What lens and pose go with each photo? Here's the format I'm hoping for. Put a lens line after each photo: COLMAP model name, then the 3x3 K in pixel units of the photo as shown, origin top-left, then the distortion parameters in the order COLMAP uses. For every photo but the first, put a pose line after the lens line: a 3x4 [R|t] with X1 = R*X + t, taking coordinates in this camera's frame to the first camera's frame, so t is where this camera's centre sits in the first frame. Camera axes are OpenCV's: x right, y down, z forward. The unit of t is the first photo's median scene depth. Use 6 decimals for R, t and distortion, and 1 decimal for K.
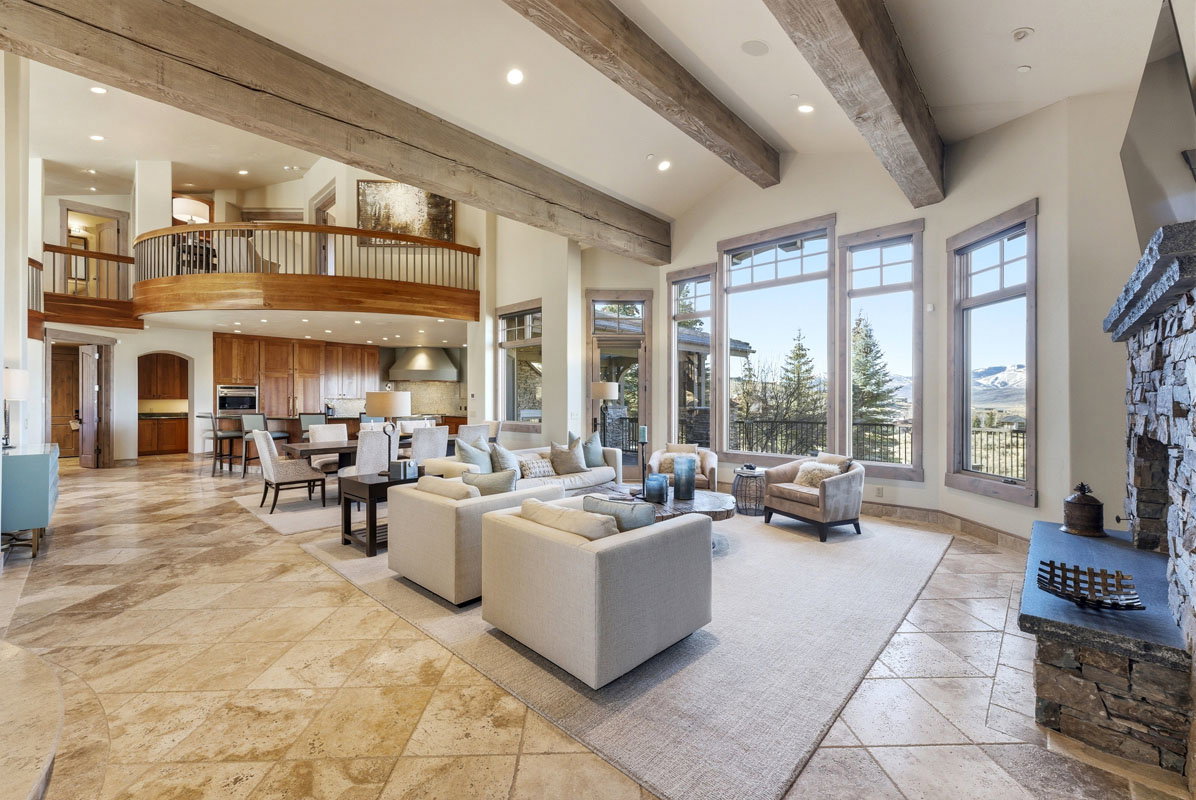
lens RADIAL K [[484.4, 0, 596.8], [0, 484.4, 395.0], [0, 0, 1]] dist [0.000217, 0.000869]
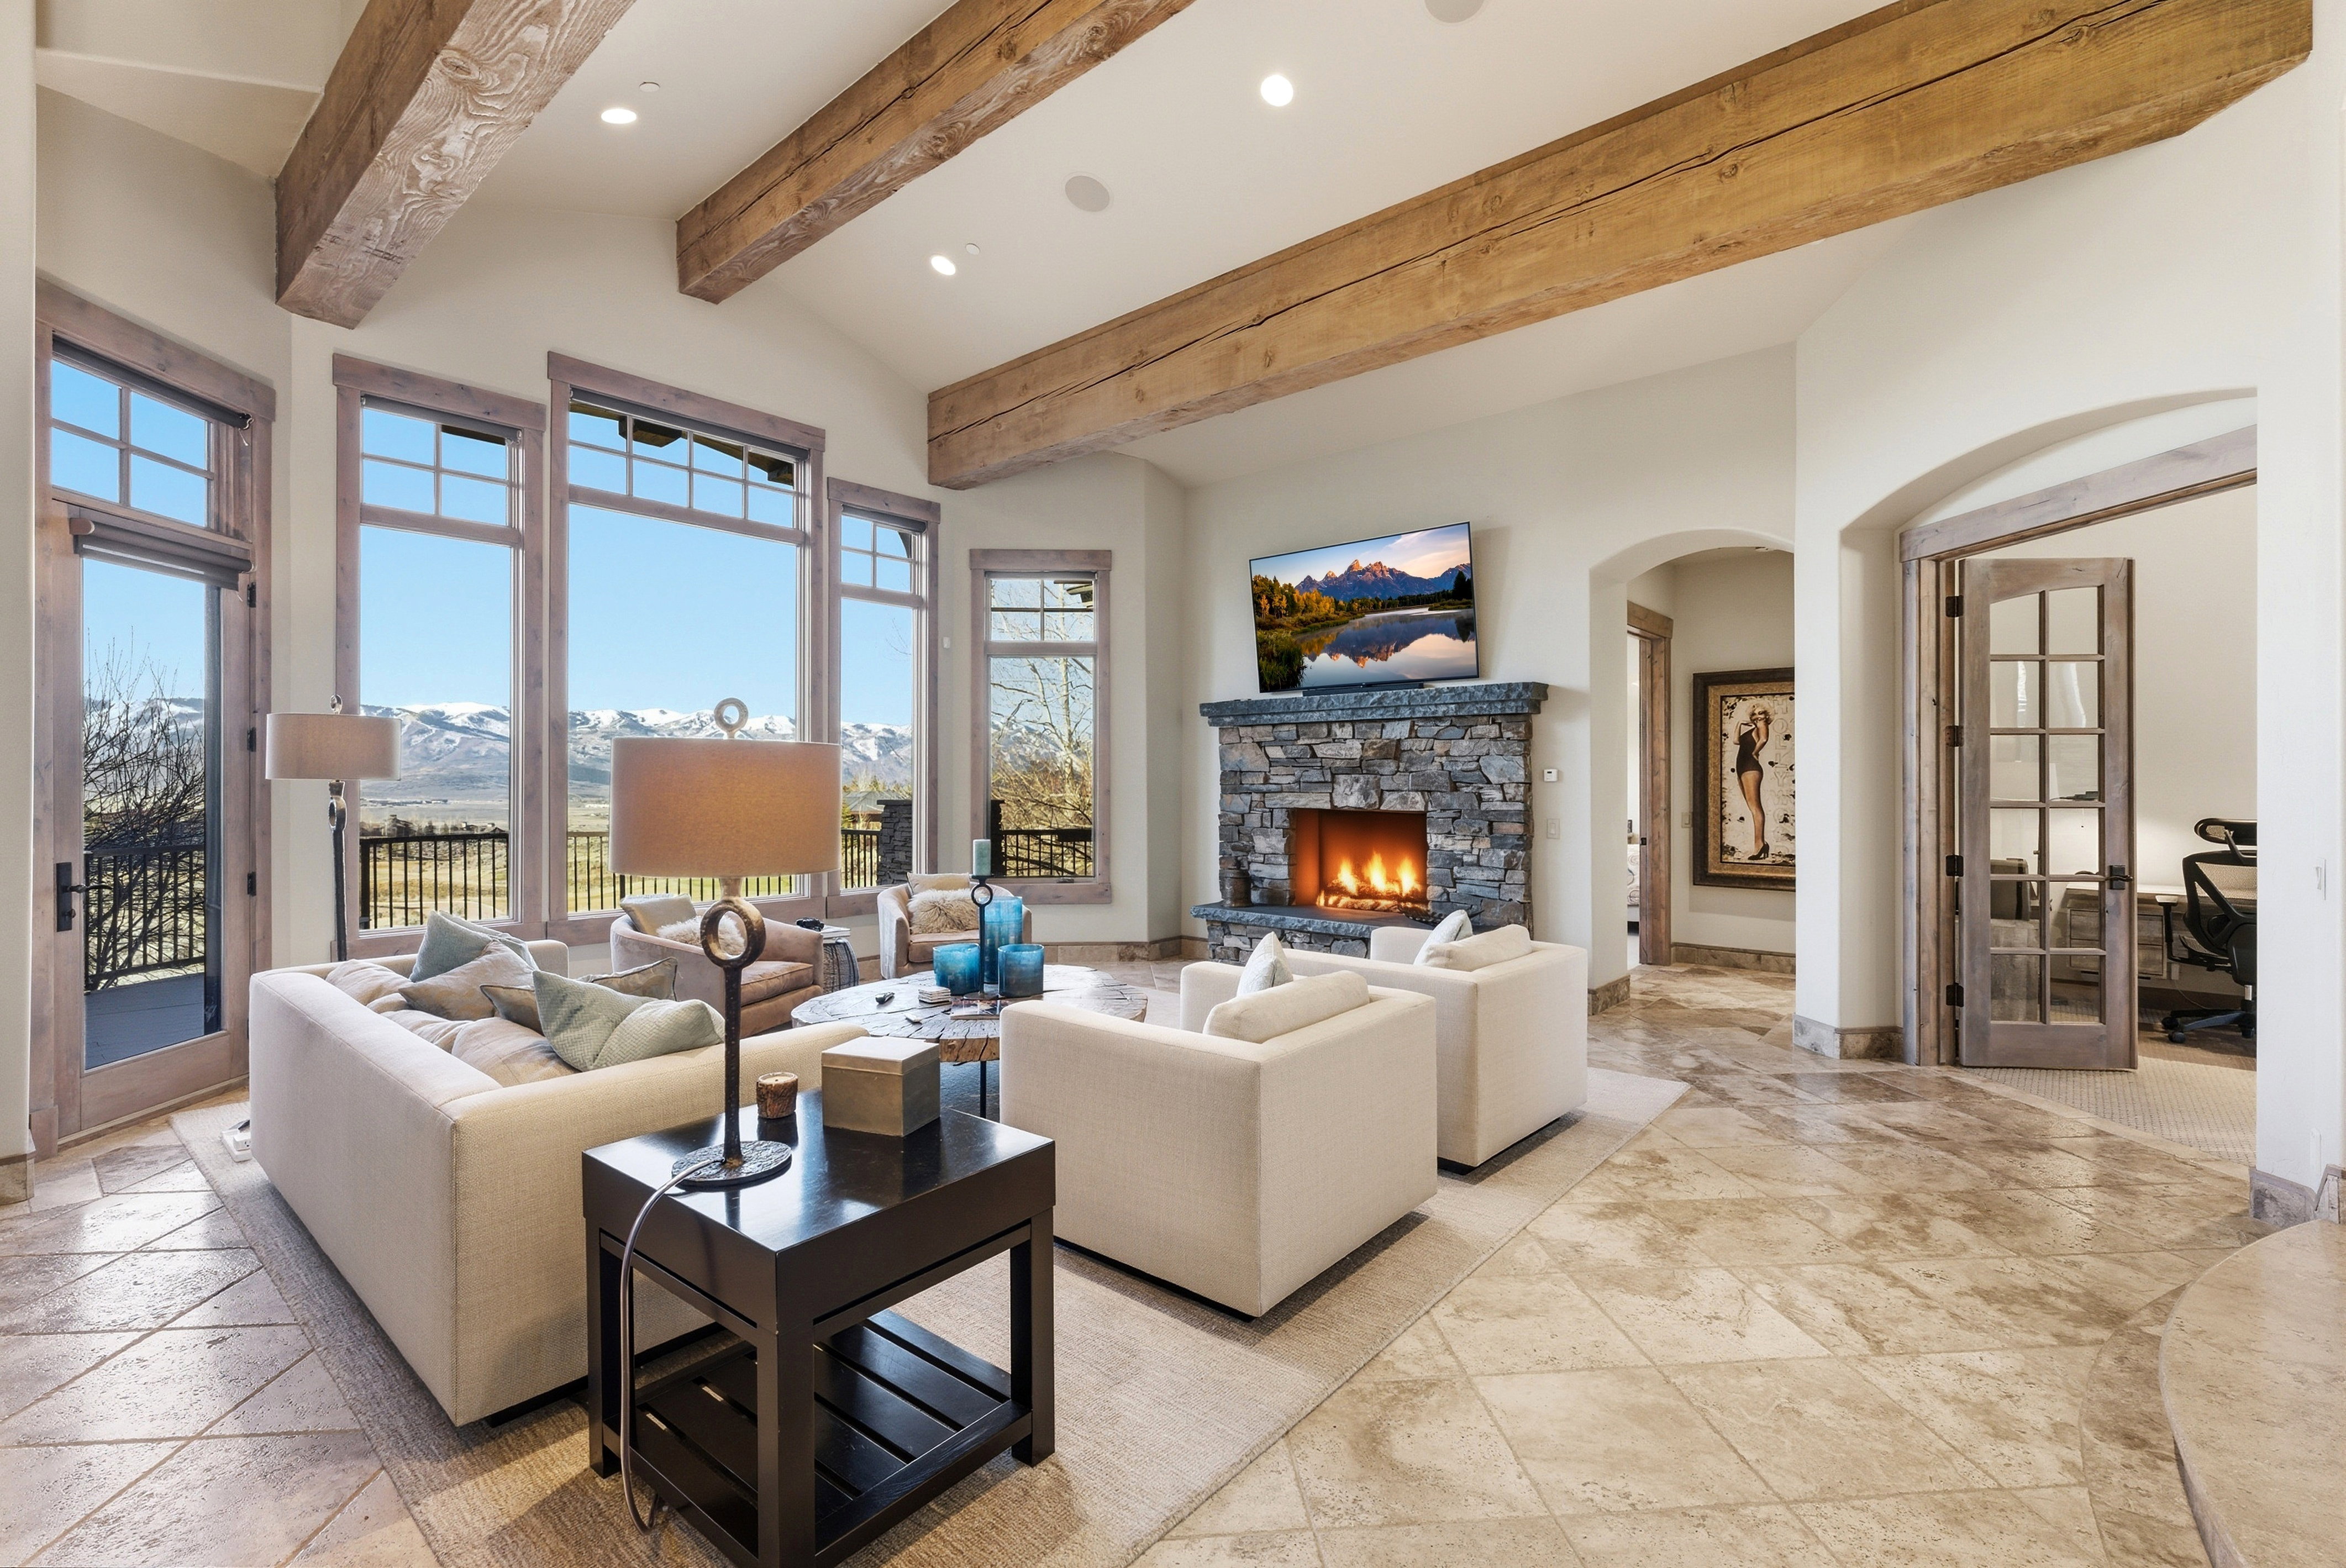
lens RADIAL K [[1040.2, 0, 1192.8], [0, 1040.2, 784.2], [0, 0, 1]] dist [-0.001091, -0.000088]
pose [[-0.068980, -0.003783, 0.997611, -0.551267], [-0.009868, 0.999946, 0.003109, 0.004762], [-0.997569, -0.009630, -0.069013, 0.547254]]
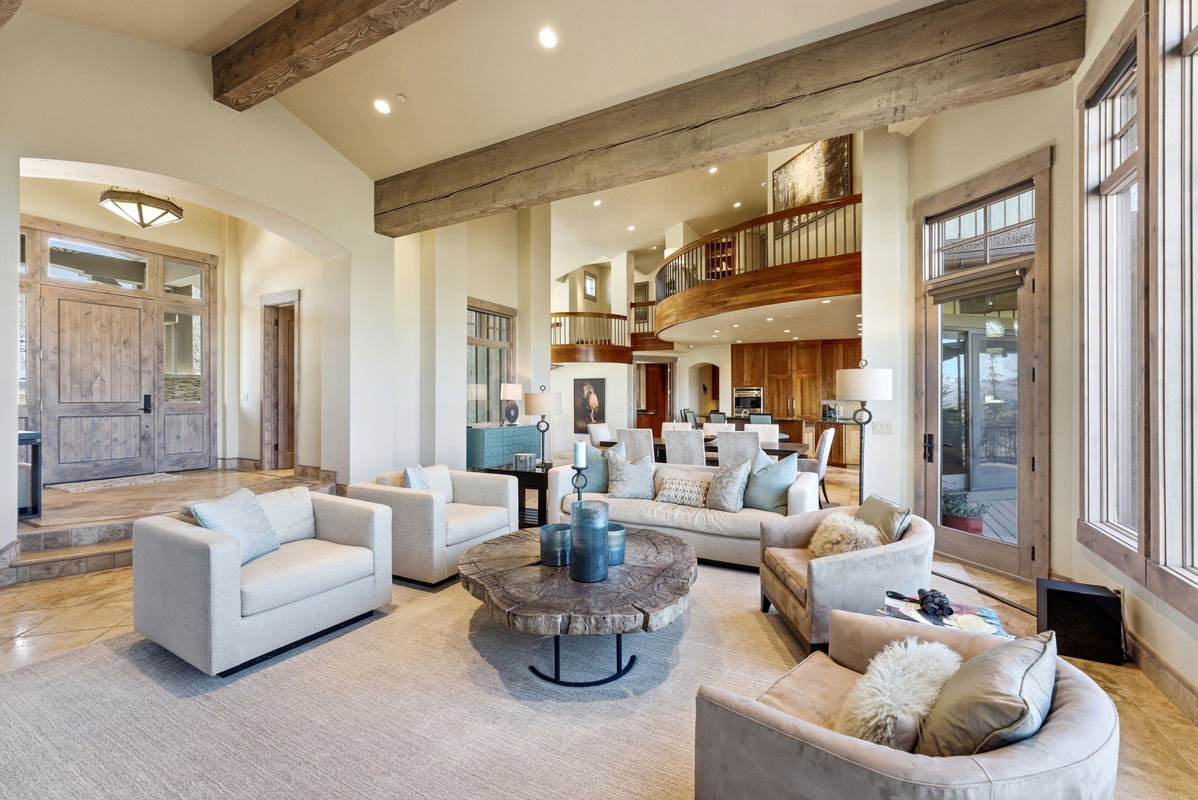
lens RADIAL K [[485.2, 0, 600.9], [0, 485.2, 400.5], [0, 0, 1]] dist [0.000217, 0.000869]
pose [[0.263252, 0.002836, -0.964723, 0.453005], [0.008721, 0.999948, 0.005319, 0.003473], [0.964688, -0.009813, 0.263213, 0.538353]]
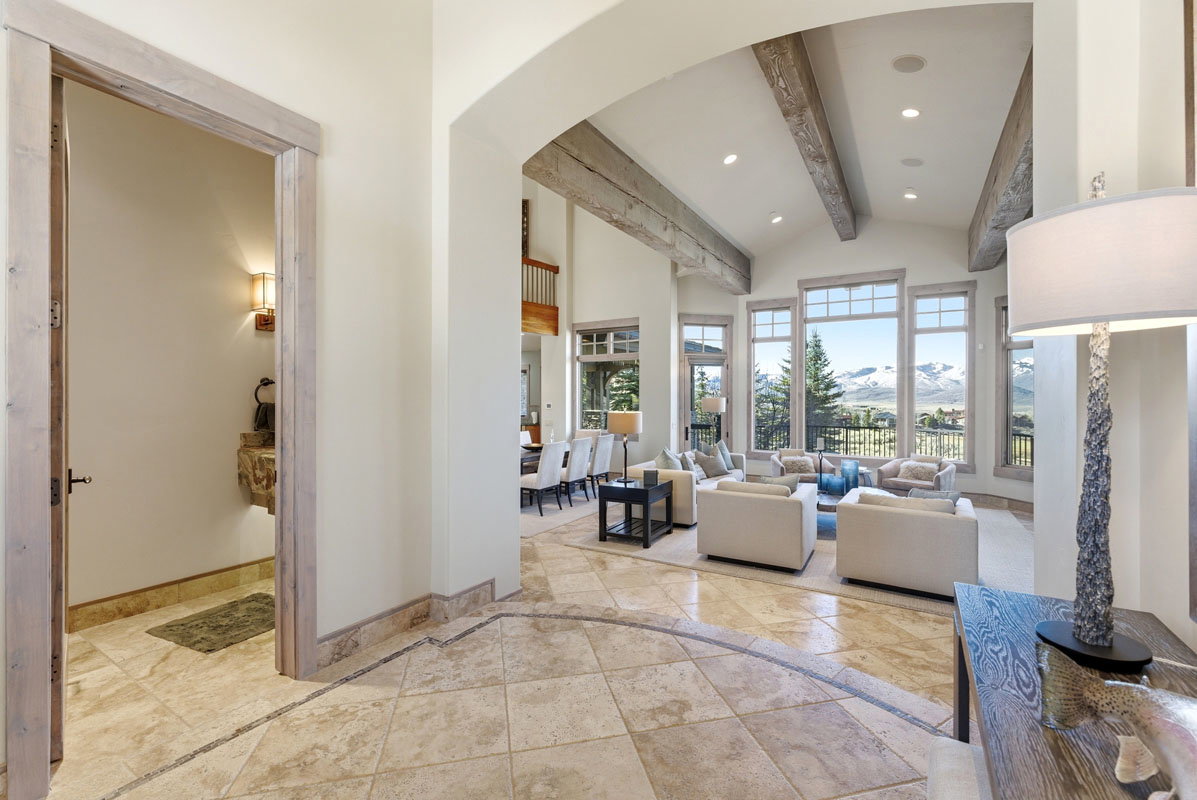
lens RADIAL K [[514.4, 0, 593.2], [0, 514.4, 396.4], [0, 0, 1]] dist [-0.001227, 0.000036]
pose [[0.978507, -0.000212, 0.206215, -0.491742], [-0.001342, 0.999972, 0.007393, -0.034823], [-0.206211, -0.007511, 0.978479, -0.140015]]
